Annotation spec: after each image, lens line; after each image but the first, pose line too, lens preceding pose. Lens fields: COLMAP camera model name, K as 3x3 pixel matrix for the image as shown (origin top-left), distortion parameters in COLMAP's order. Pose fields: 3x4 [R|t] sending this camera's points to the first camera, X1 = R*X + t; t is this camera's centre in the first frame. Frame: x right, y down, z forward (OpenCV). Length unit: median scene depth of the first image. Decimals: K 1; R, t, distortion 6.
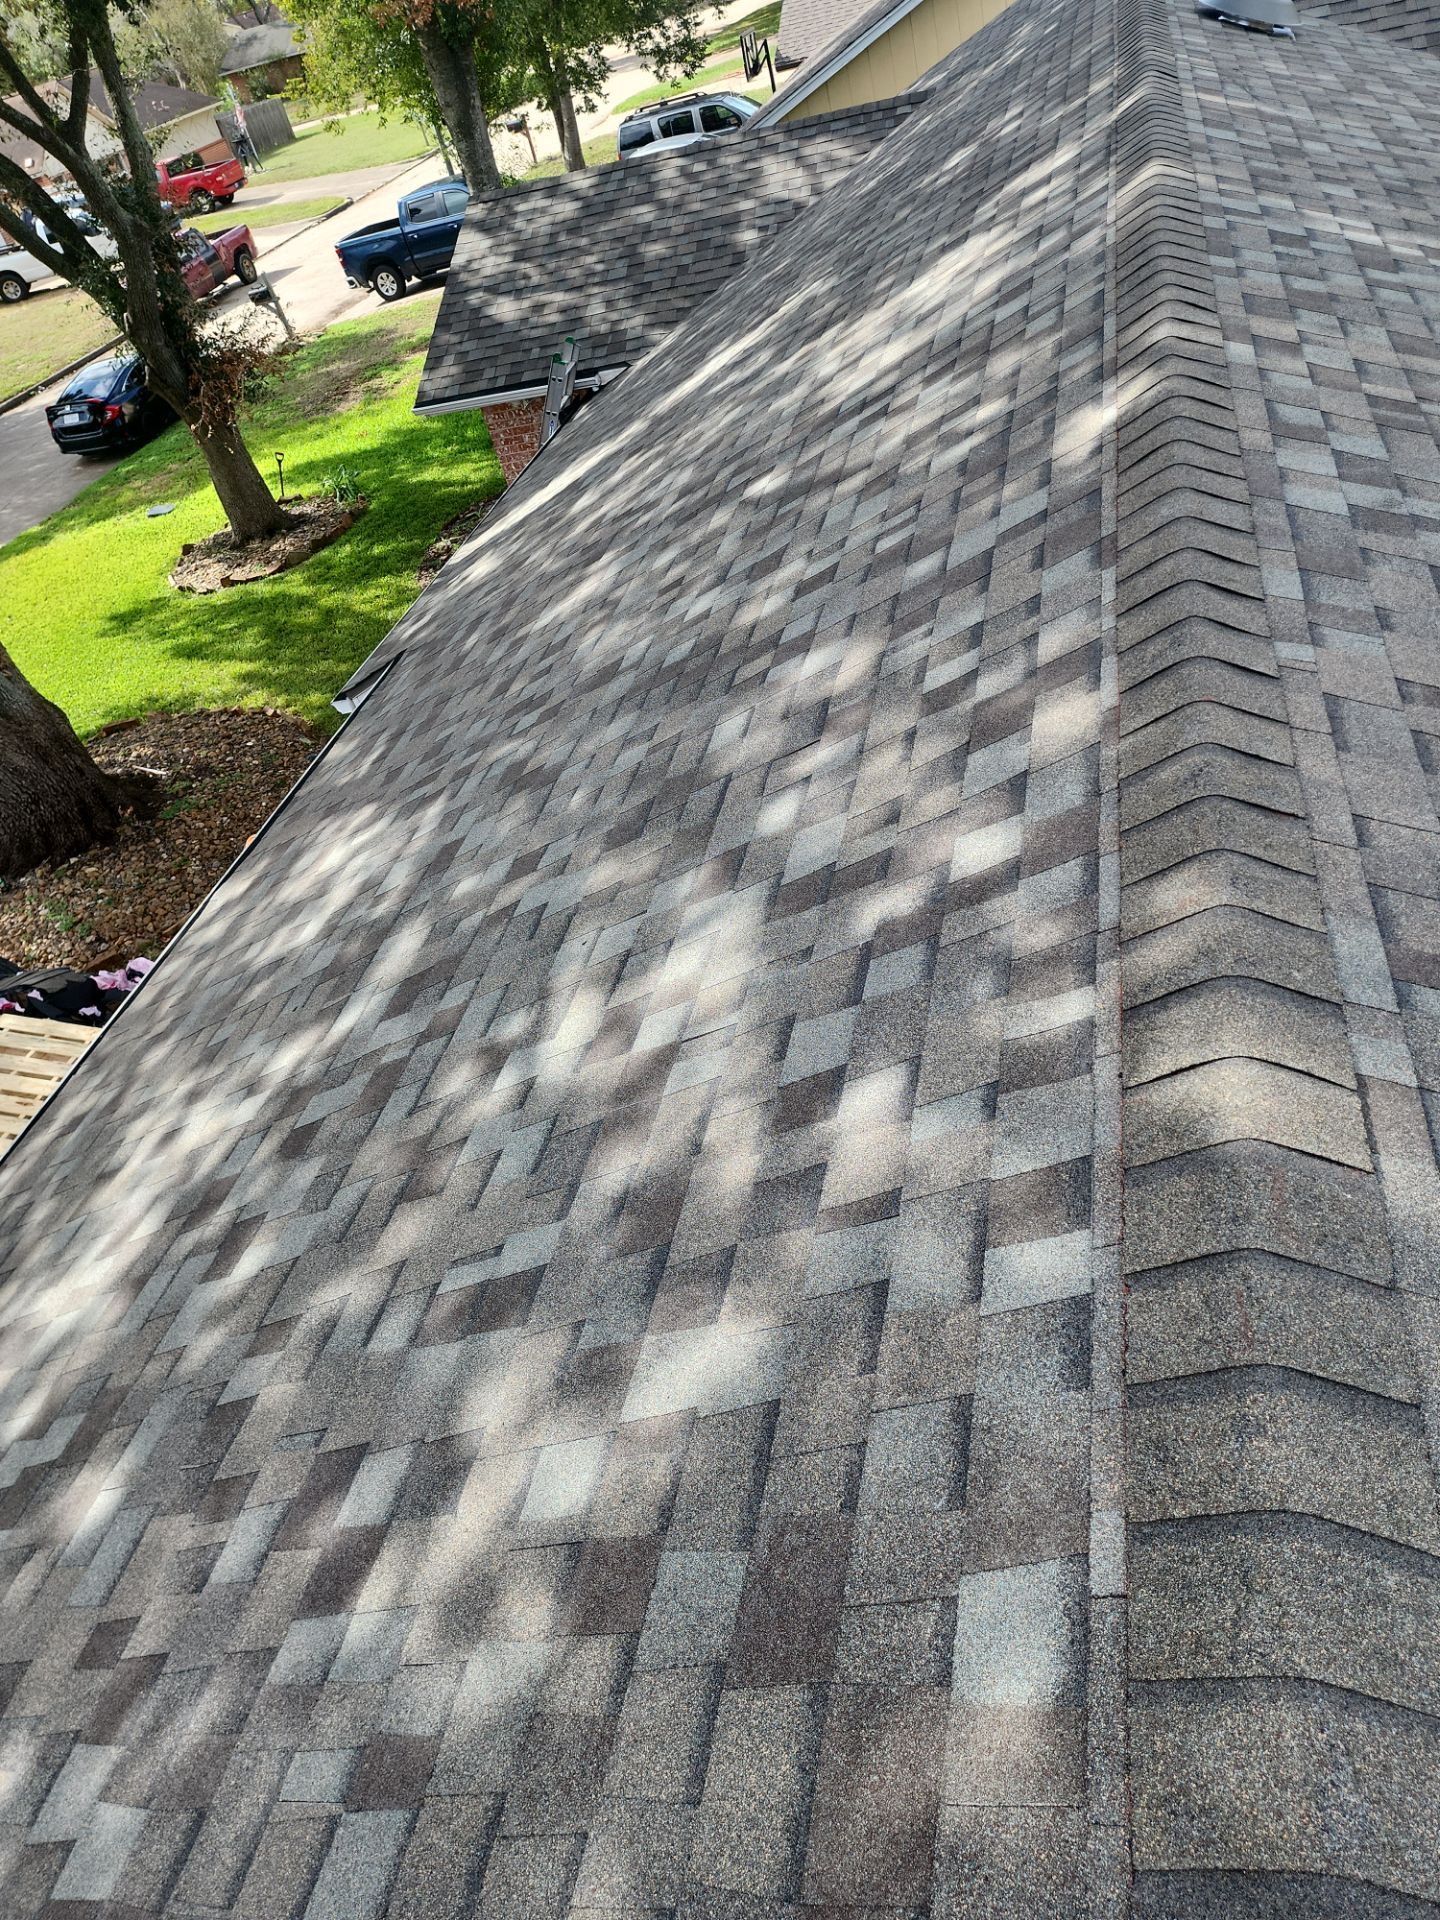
lens RADIAL K [[1309.2, 0, 729.0], [0, 1309.2, 957.8], [0, 0, 1]] dist [0.093238, -0.076096]
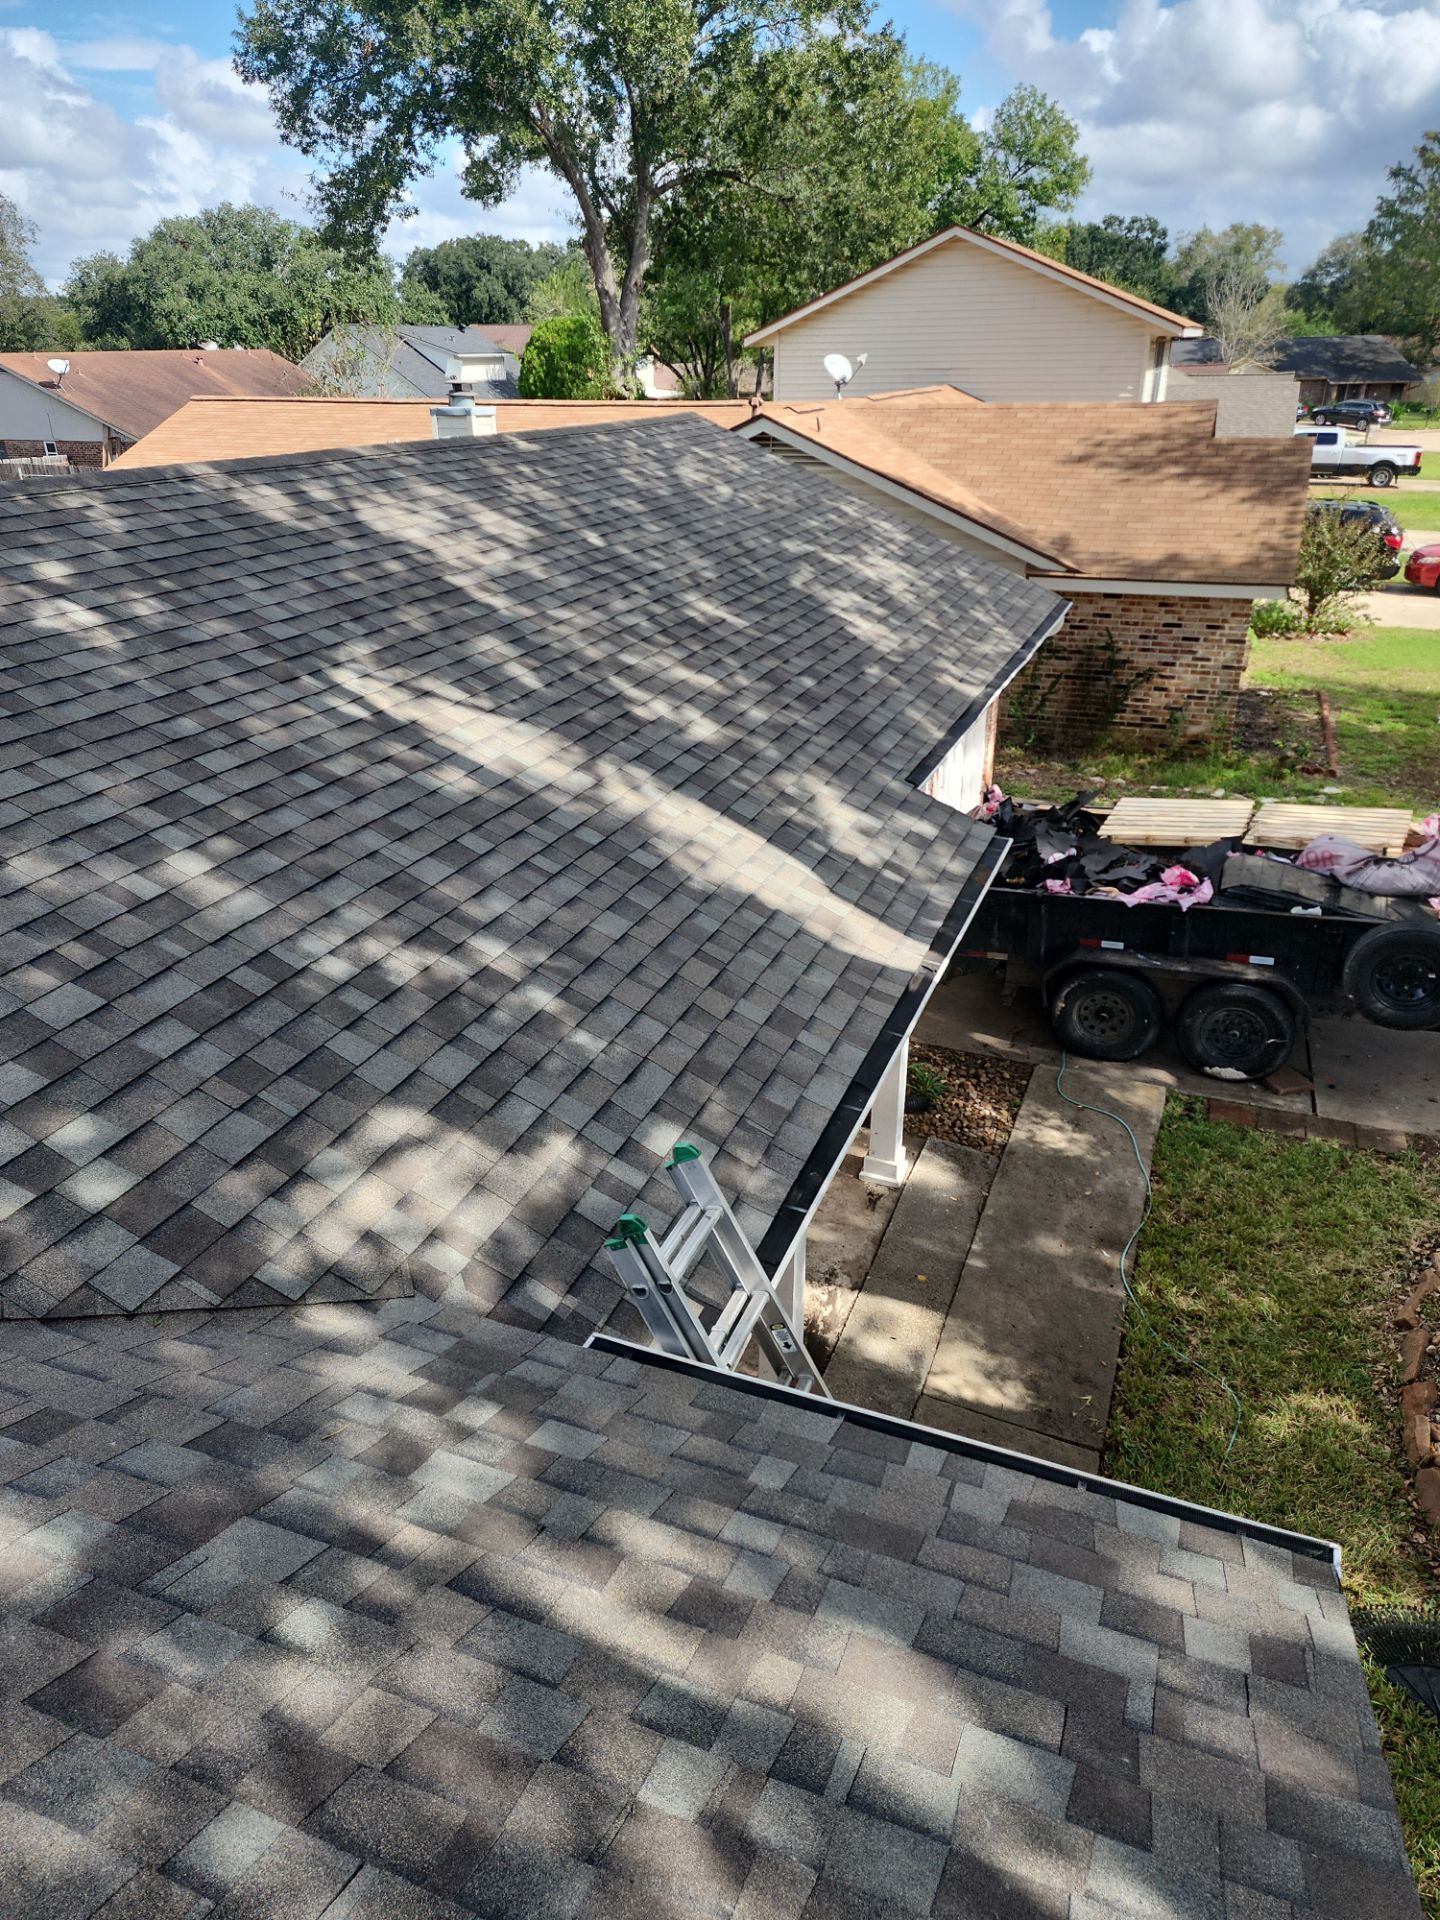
lens RADIAL K [[1276.7, 0, 720.0], [0, 1276.7, 960.0], [0, 0, 1]] dist [0.097976, -0.073814]
pose [[-0.957649, 0.160626, 0.238972, -0.646584], [0.285562, 0.423431, 0.859744, -2.178236], [0.036909, 0.891575, -0.451367, 3.189905]]
